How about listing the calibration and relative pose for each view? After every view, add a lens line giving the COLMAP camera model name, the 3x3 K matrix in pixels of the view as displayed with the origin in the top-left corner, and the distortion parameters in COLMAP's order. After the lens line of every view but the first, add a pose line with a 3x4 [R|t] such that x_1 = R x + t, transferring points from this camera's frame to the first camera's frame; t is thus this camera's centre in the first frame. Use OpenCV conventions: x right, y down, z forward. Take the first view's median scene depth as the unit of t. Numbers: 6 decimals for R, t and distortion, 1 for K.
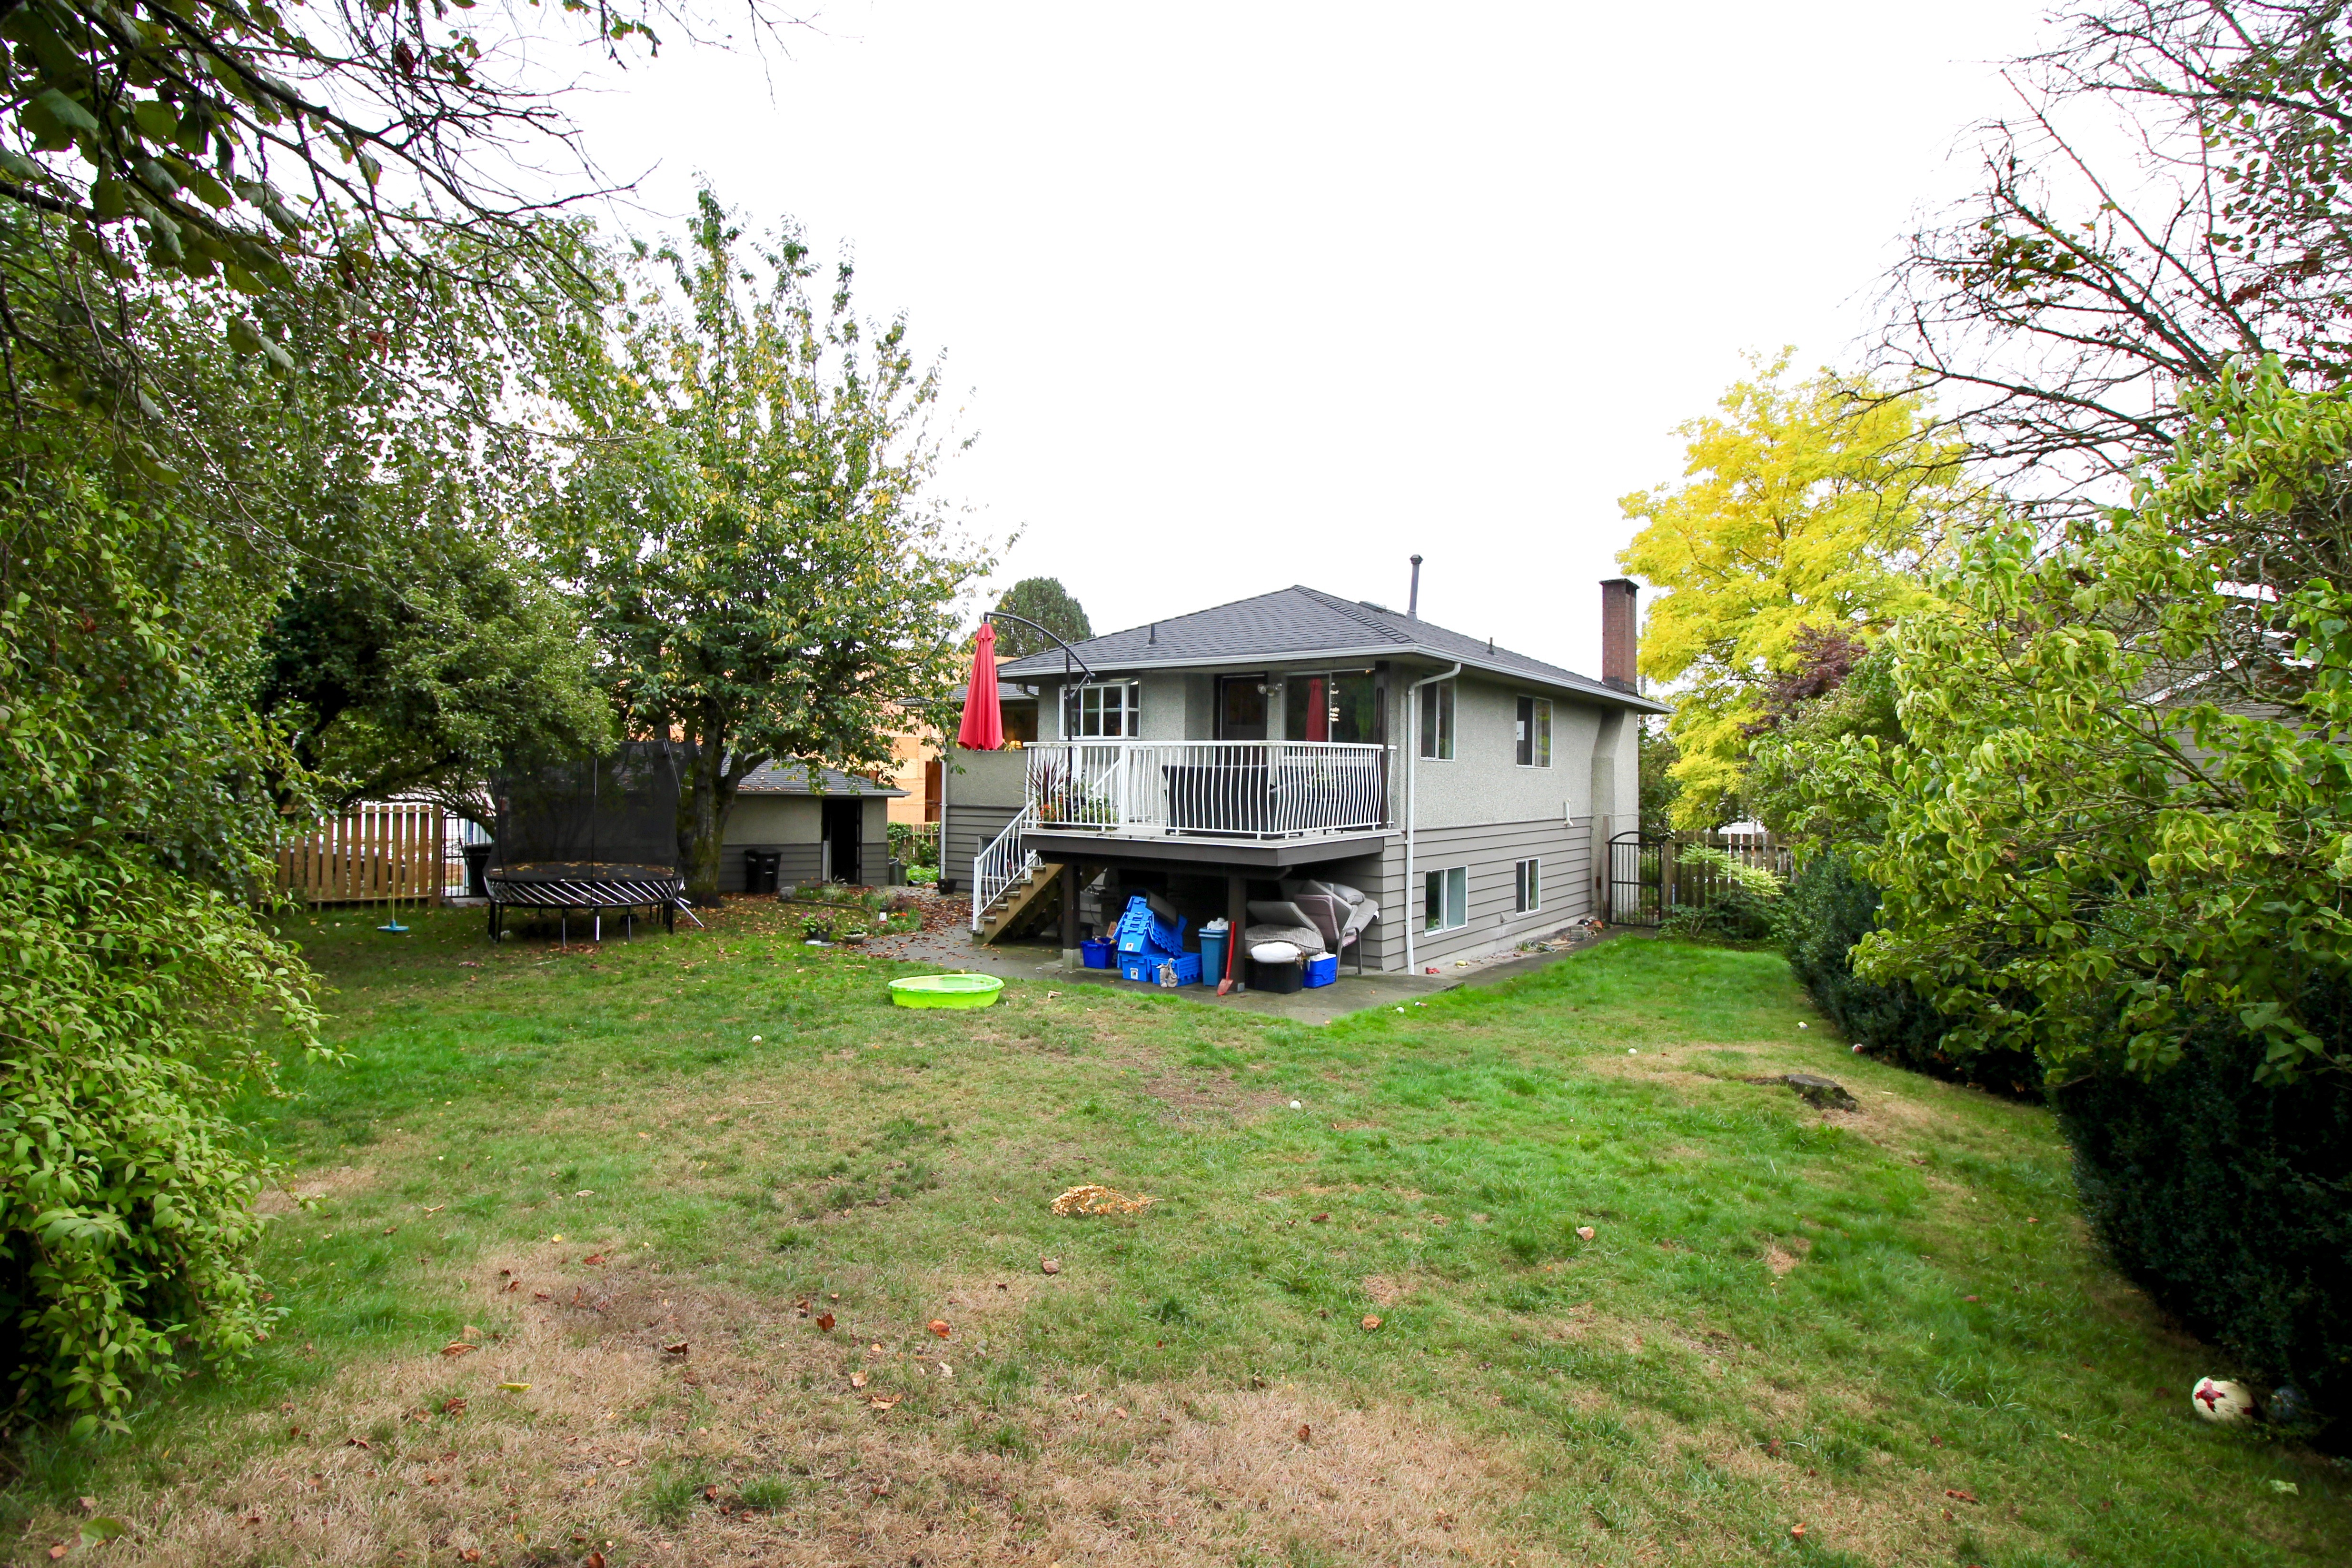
lens RADIAL K [[1133.1, 0, 1182.3], [0, 1133.1, 766.3], [0, 0, 1]] dist [-0.009037, -0.000972]
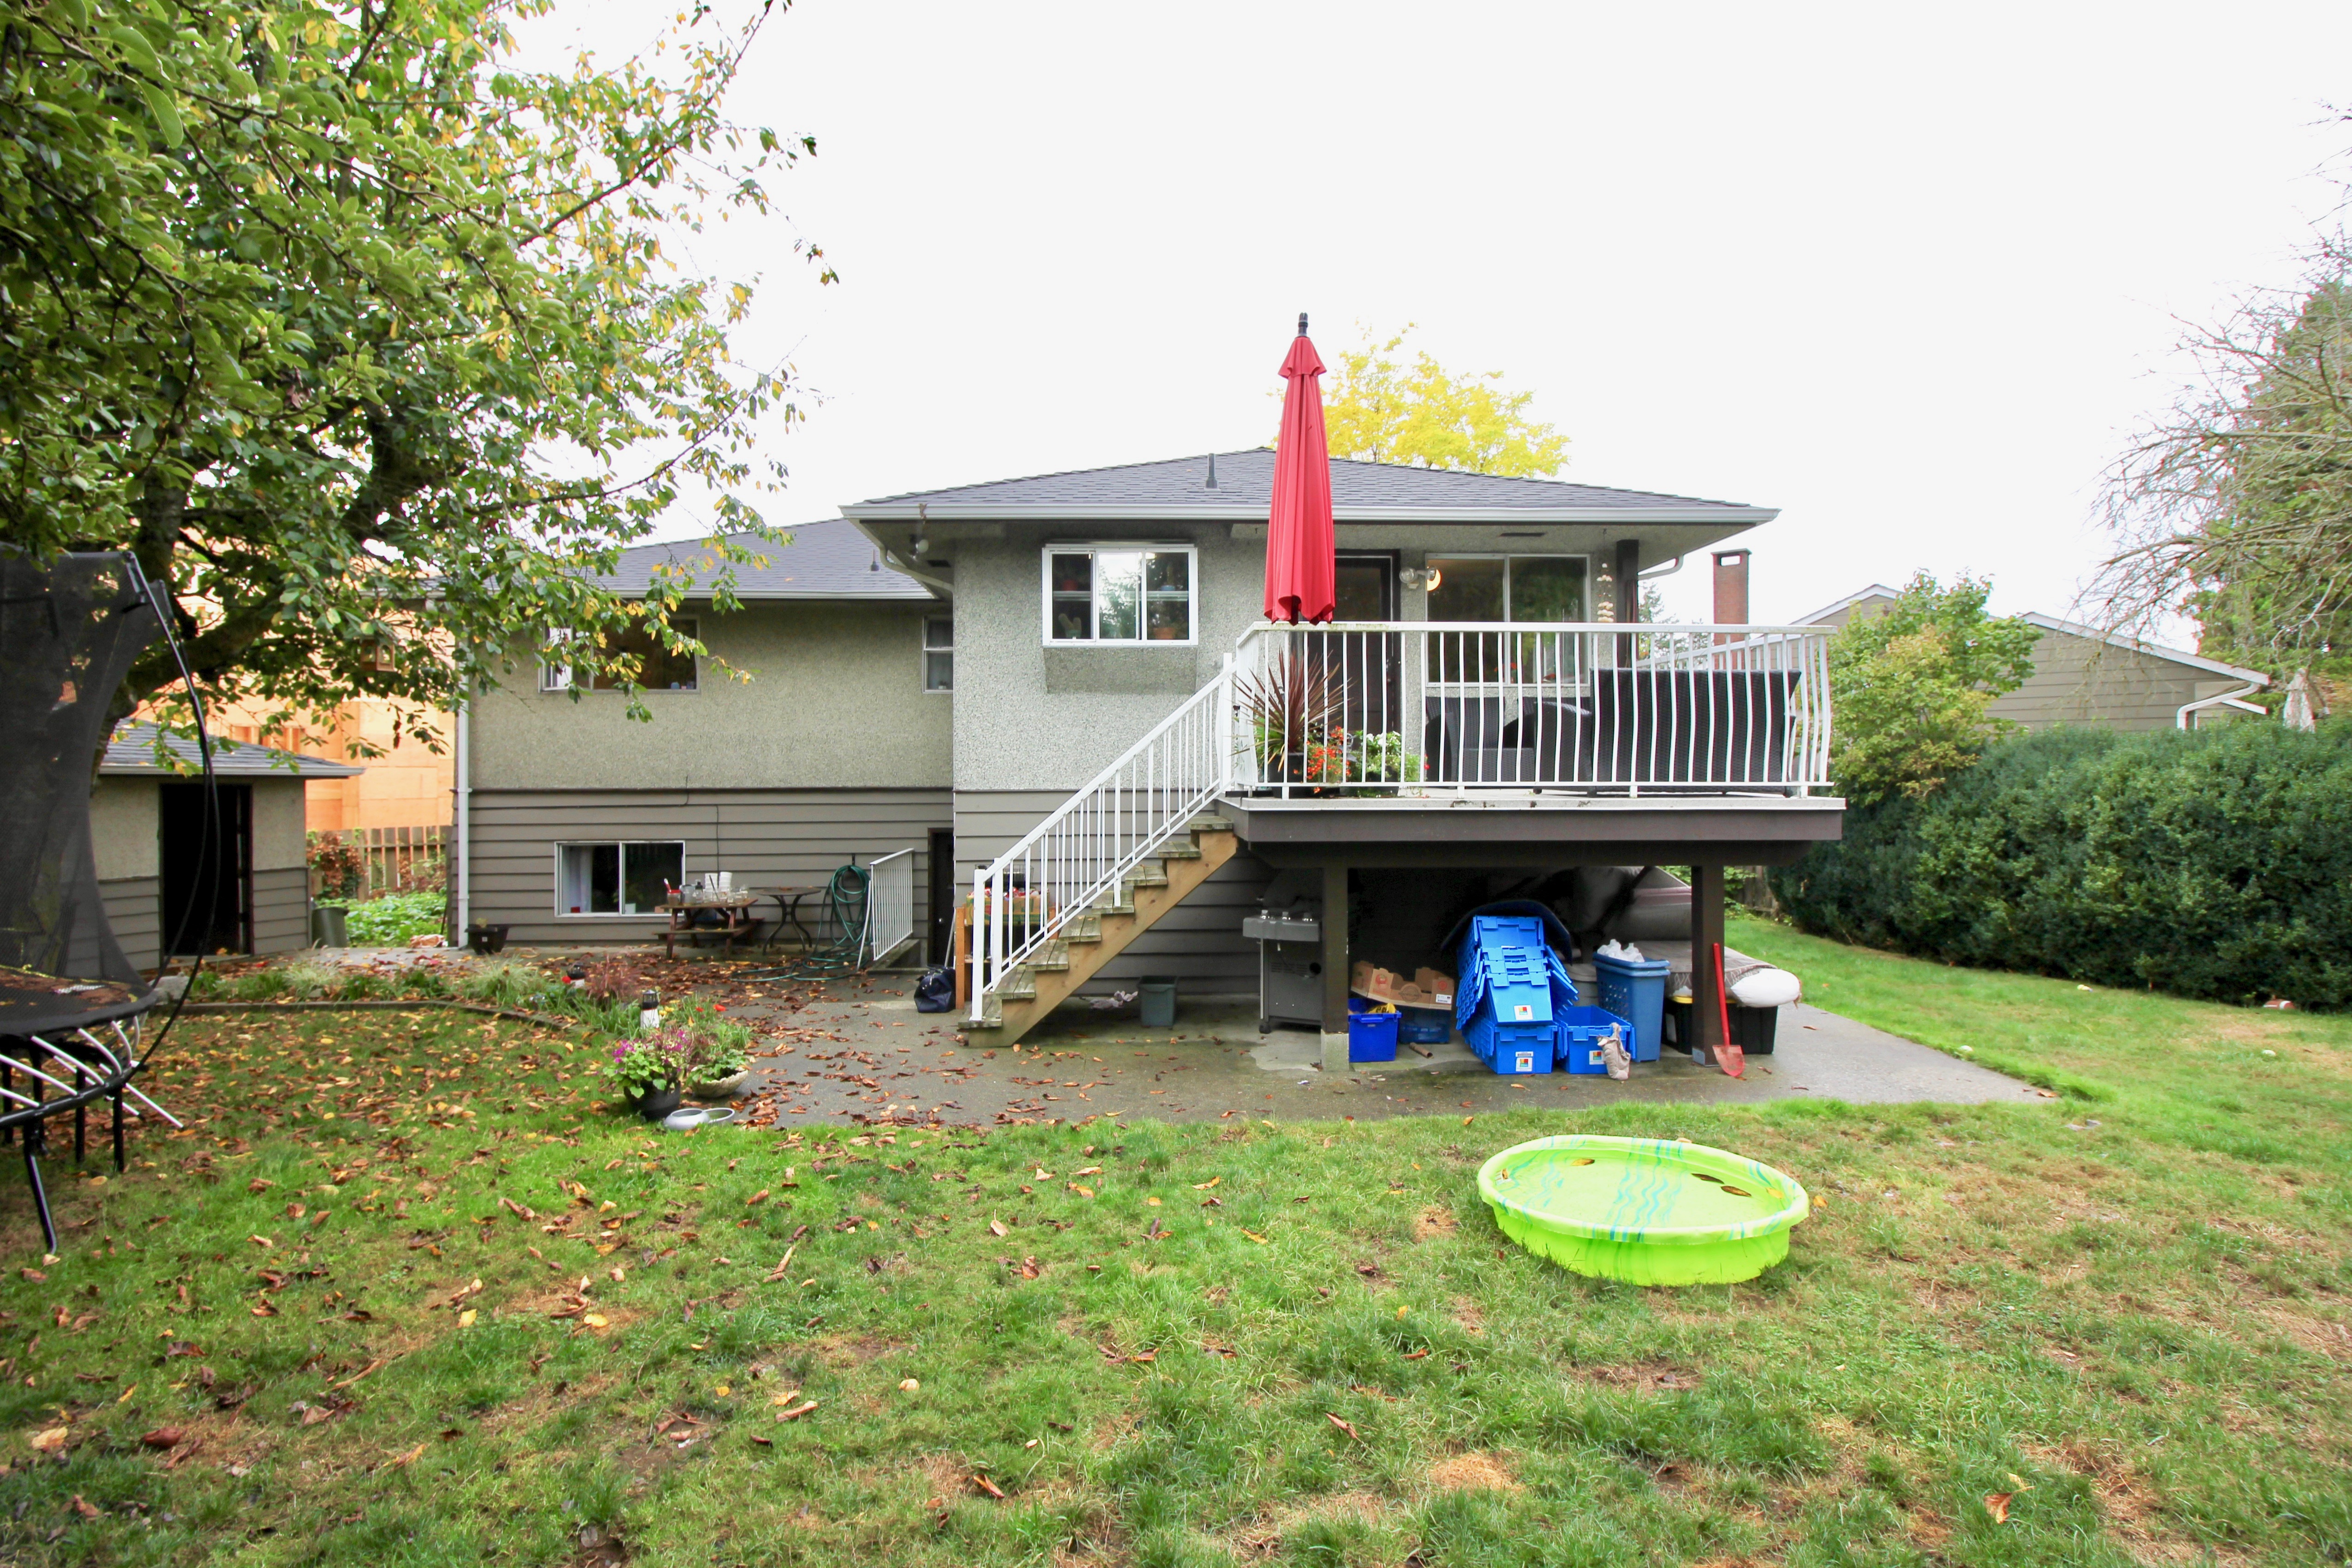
lens RADIAL K [[1133.1, 0, 1182.3], [0, 1133.1, 766.3], [0, 0, 1]] dist [-0.009037, -0.000972]
pose [[0.788744, -0.003864, 0.614710, -0.385297], [0.003842, 0.999992, 0.001356, 0.033487], [-0.614710, 0.001292, 0.788752, 0.529427]]
